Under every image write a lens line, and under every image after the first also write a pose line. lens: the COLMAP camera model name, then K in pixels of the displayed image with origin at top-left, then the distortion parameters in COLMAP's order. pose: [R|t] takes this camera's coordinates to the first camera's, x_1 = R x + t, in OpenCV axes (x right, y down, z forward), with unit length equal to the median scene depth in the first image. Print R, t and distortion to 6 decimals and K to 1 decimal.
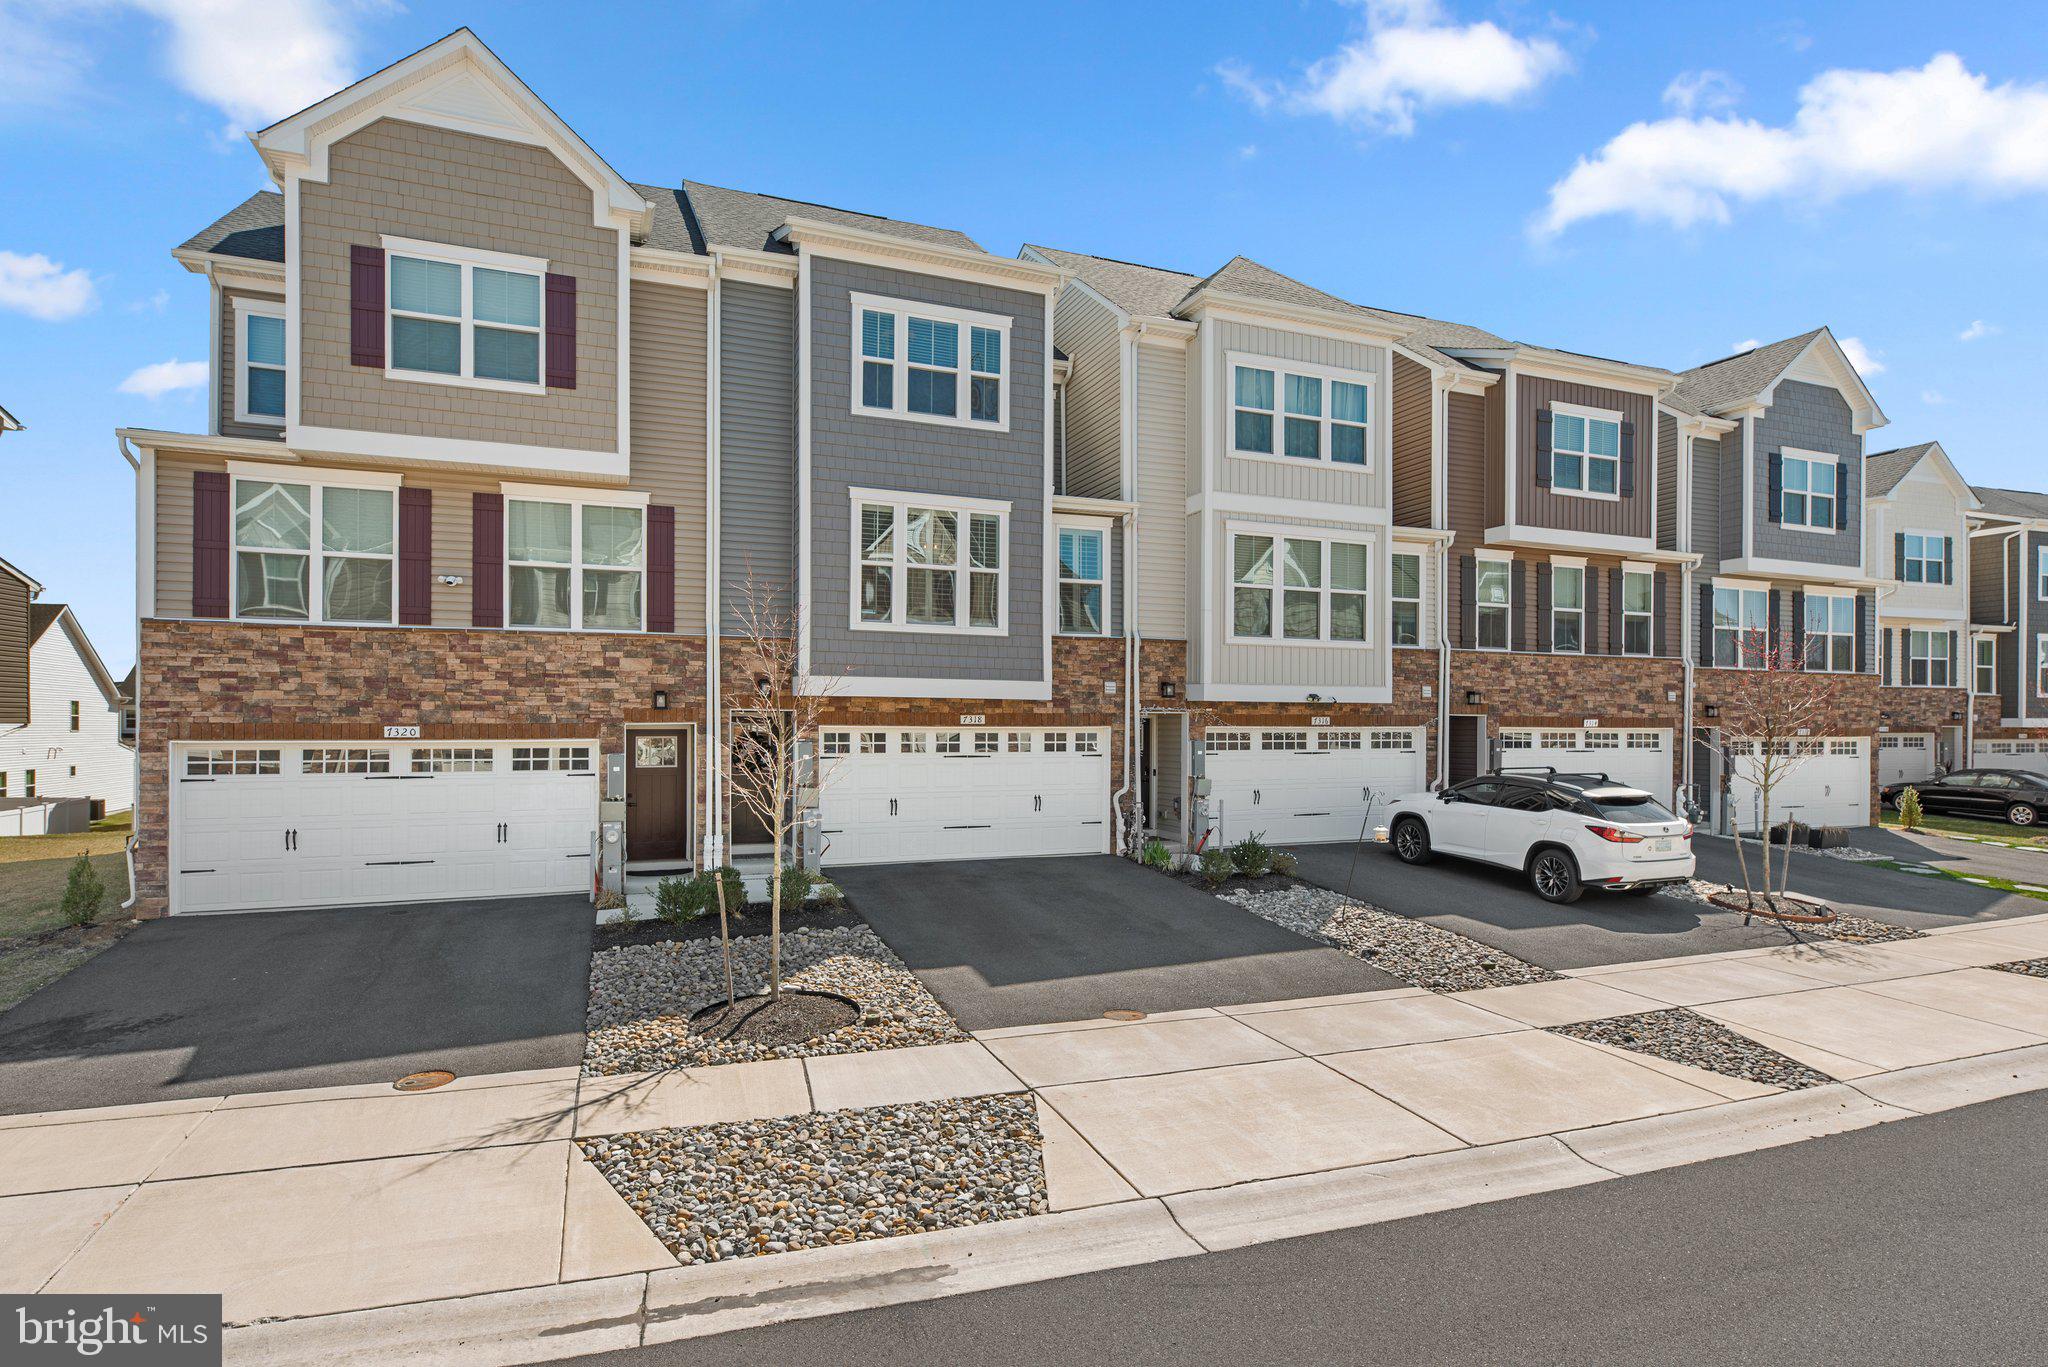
lens RADIAL K [[1088.2, 0, 1024.0], [0, 1088.2, 683.5], [0, 0, 1]] dist [0.000546, -0.000273]
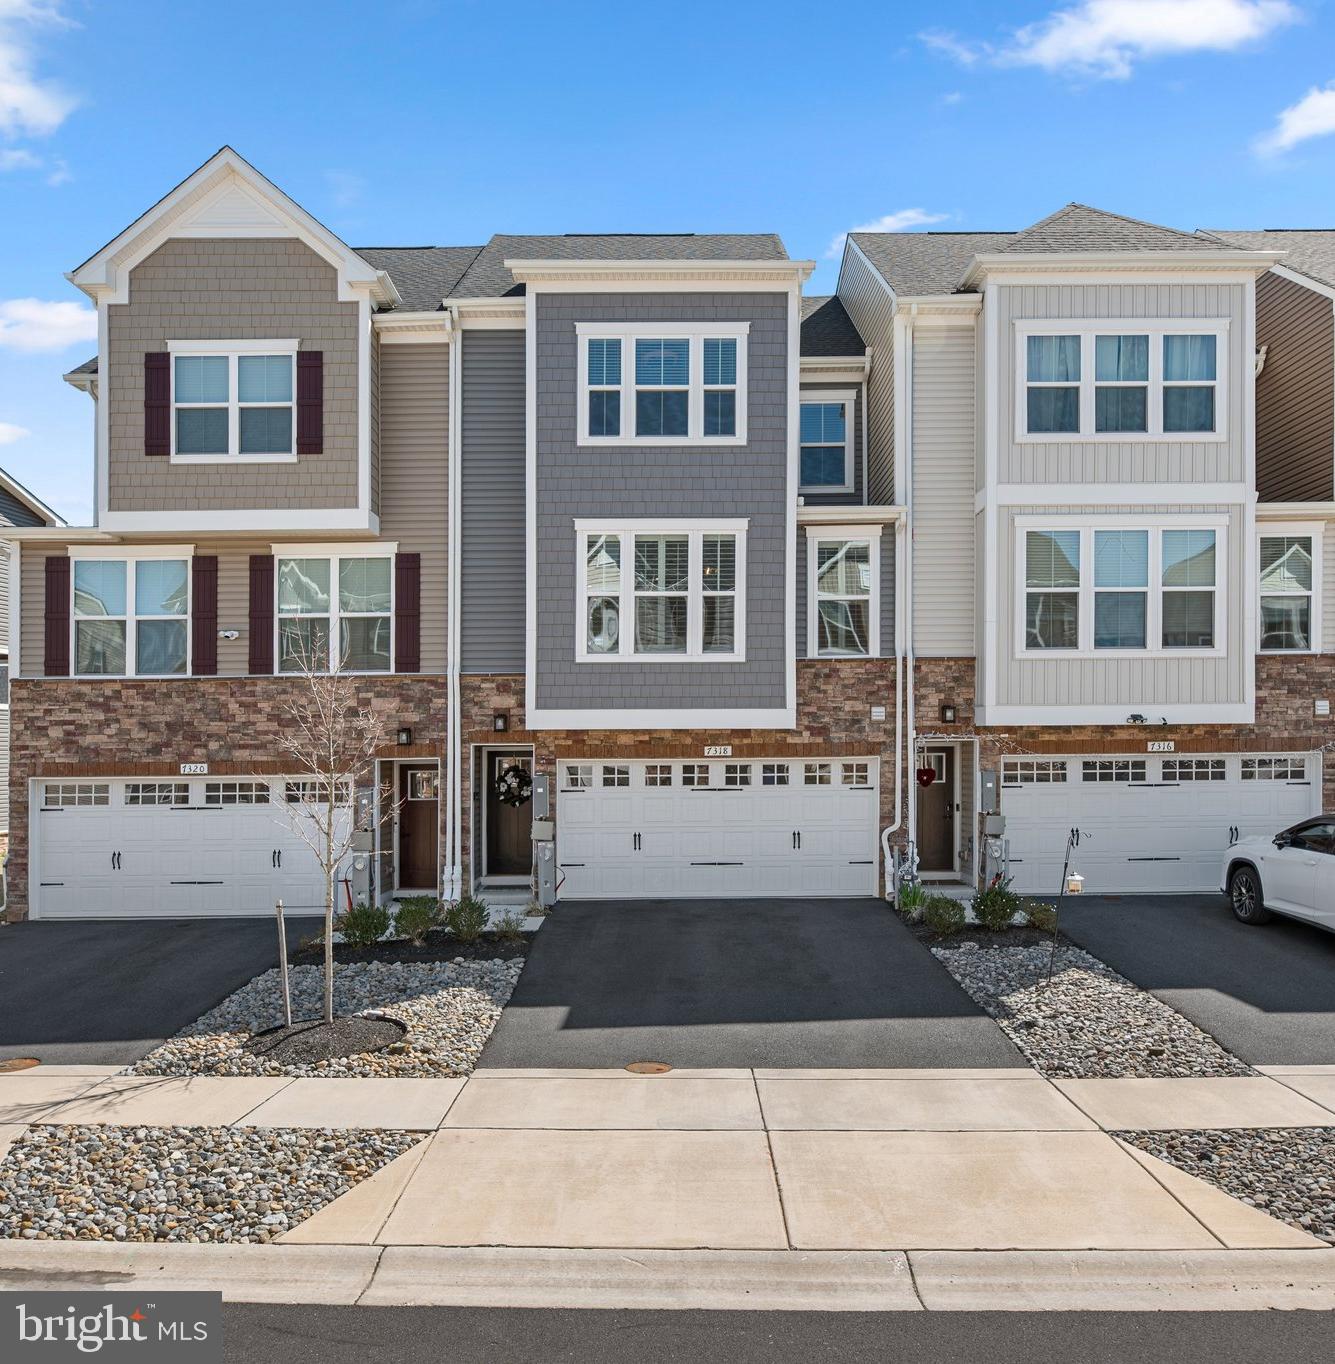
lens RADIAL K [[1146.6, 0, 668.6], [0, 1146.6, 707.4], [0, 0, 1]] dist [0.000765, 0.000675]
pose [[0.925718, -0.027177, -0.377237, 0.326603], [0.026141, 0.999627, -0.007867, 0.002182], [0.377310, -0.002579, 0.926083, 0.063109]]
